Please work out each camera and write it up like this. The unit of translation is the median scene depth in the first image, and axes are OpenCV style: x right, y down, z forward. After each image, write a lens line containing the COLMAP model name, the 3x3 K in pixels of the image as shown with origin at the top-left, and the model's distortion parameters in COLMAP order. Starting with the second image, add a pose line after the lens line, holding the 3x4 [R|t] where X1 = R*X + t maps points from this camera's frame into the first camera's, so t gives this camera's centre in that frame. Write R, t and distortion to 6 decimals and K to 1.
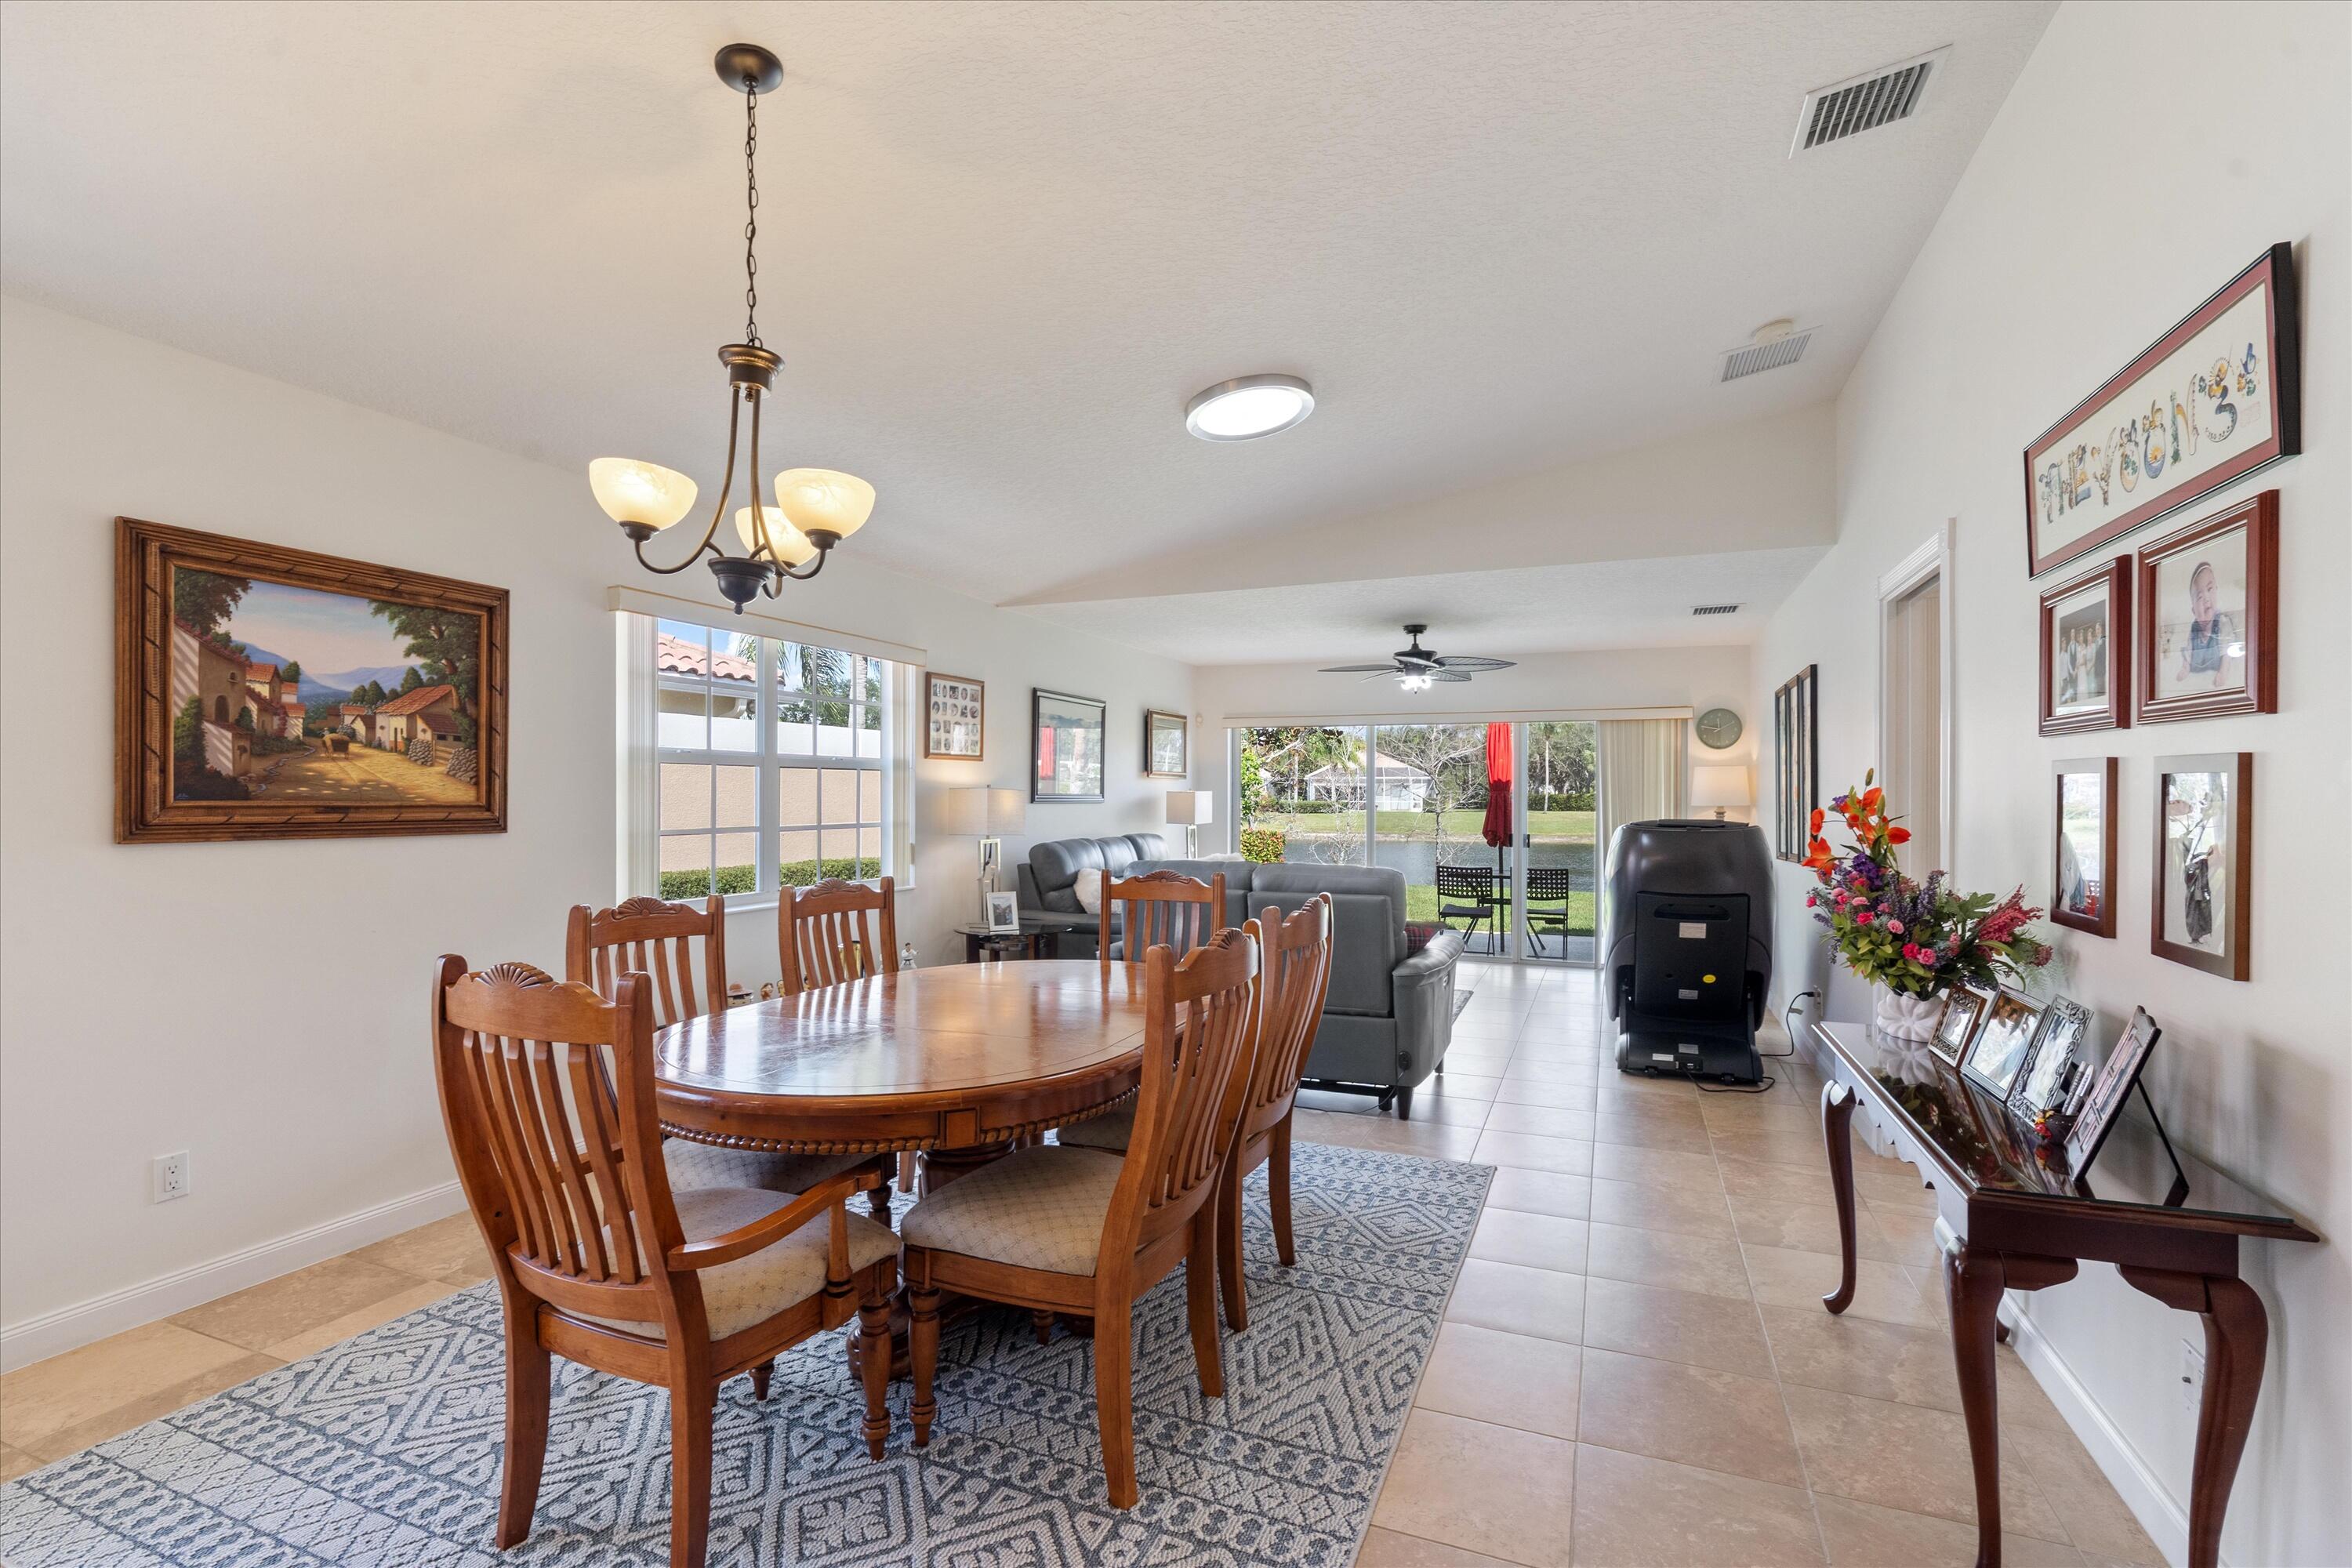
lens RADIAL K [[1064.7, 0, 1177.0], [0, 1064.7, 795.3], [0, 0, 1]] dist [-0.009492, 0.001870]
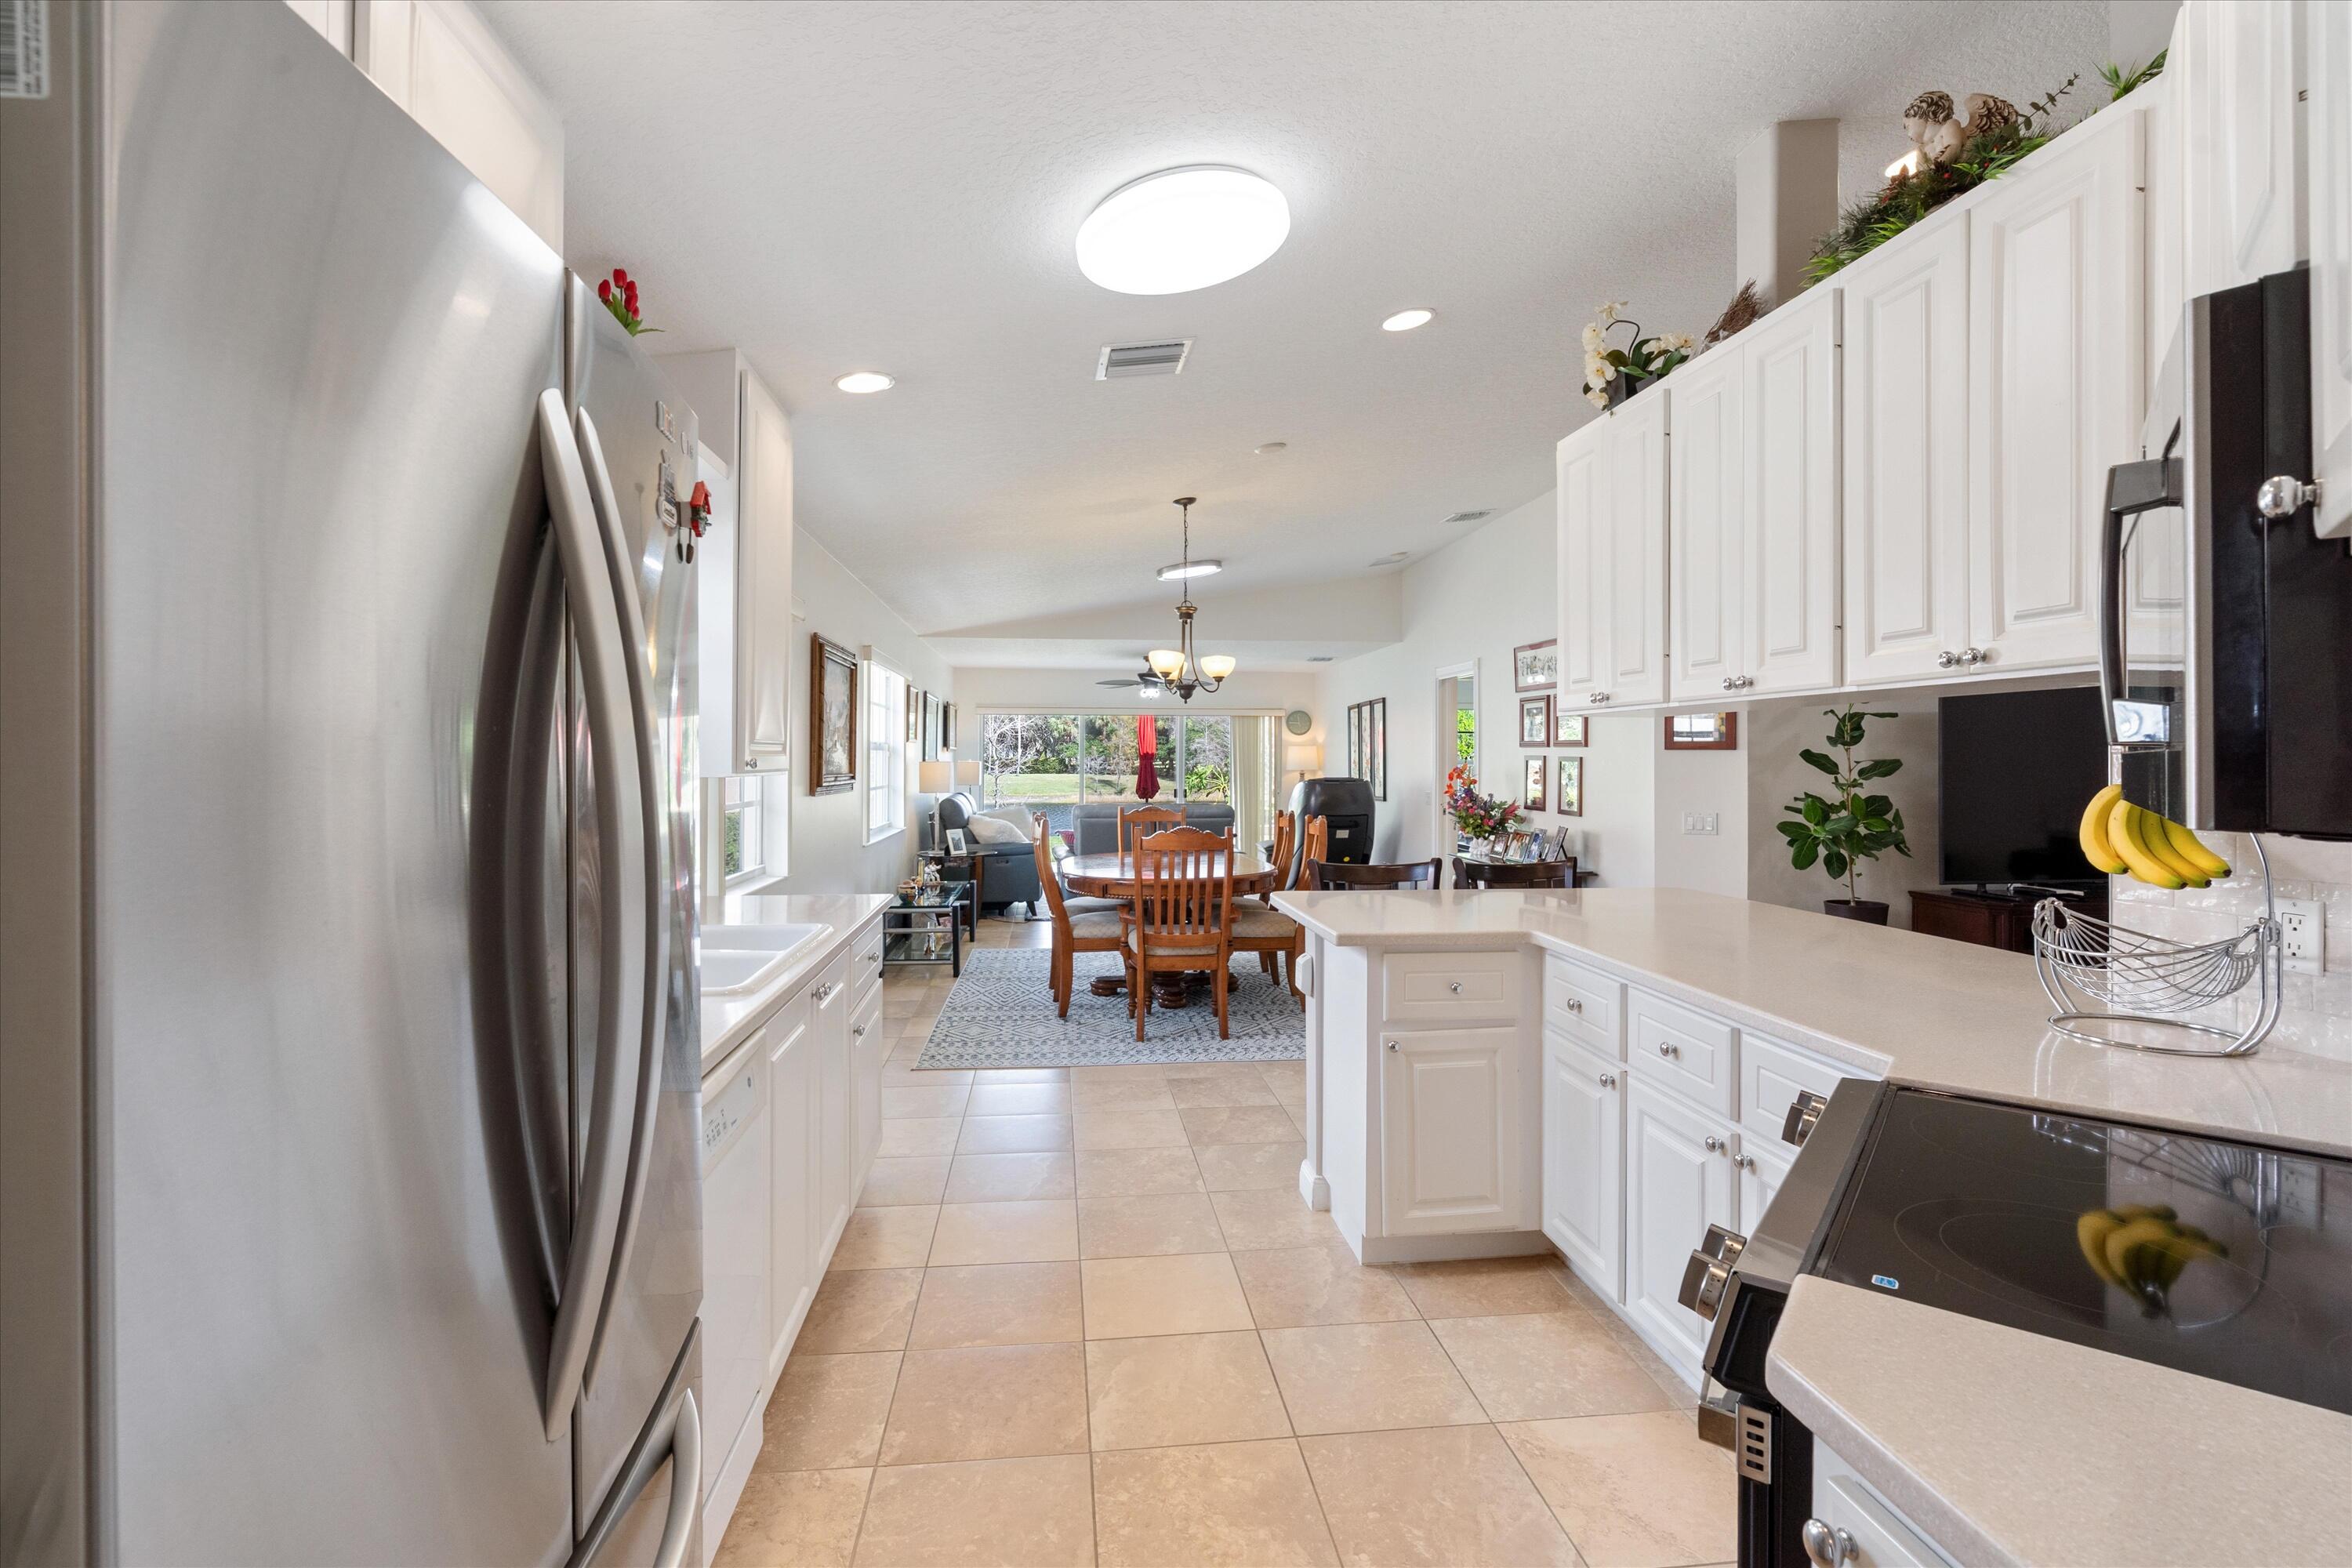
lens RADIAL K [[1064.7, 0, 1128.1], [0, 1064.7, 764.6], [0, 0, 1]] dist [-0.009492, 0.001870]
pose [[0.897078, -0.003003, 0.441863, -1.519028], [0.000421, 0.999982, 0.005941, -0.025695], [-0.441873, -0.005143, 0.897063, -1.212785]]
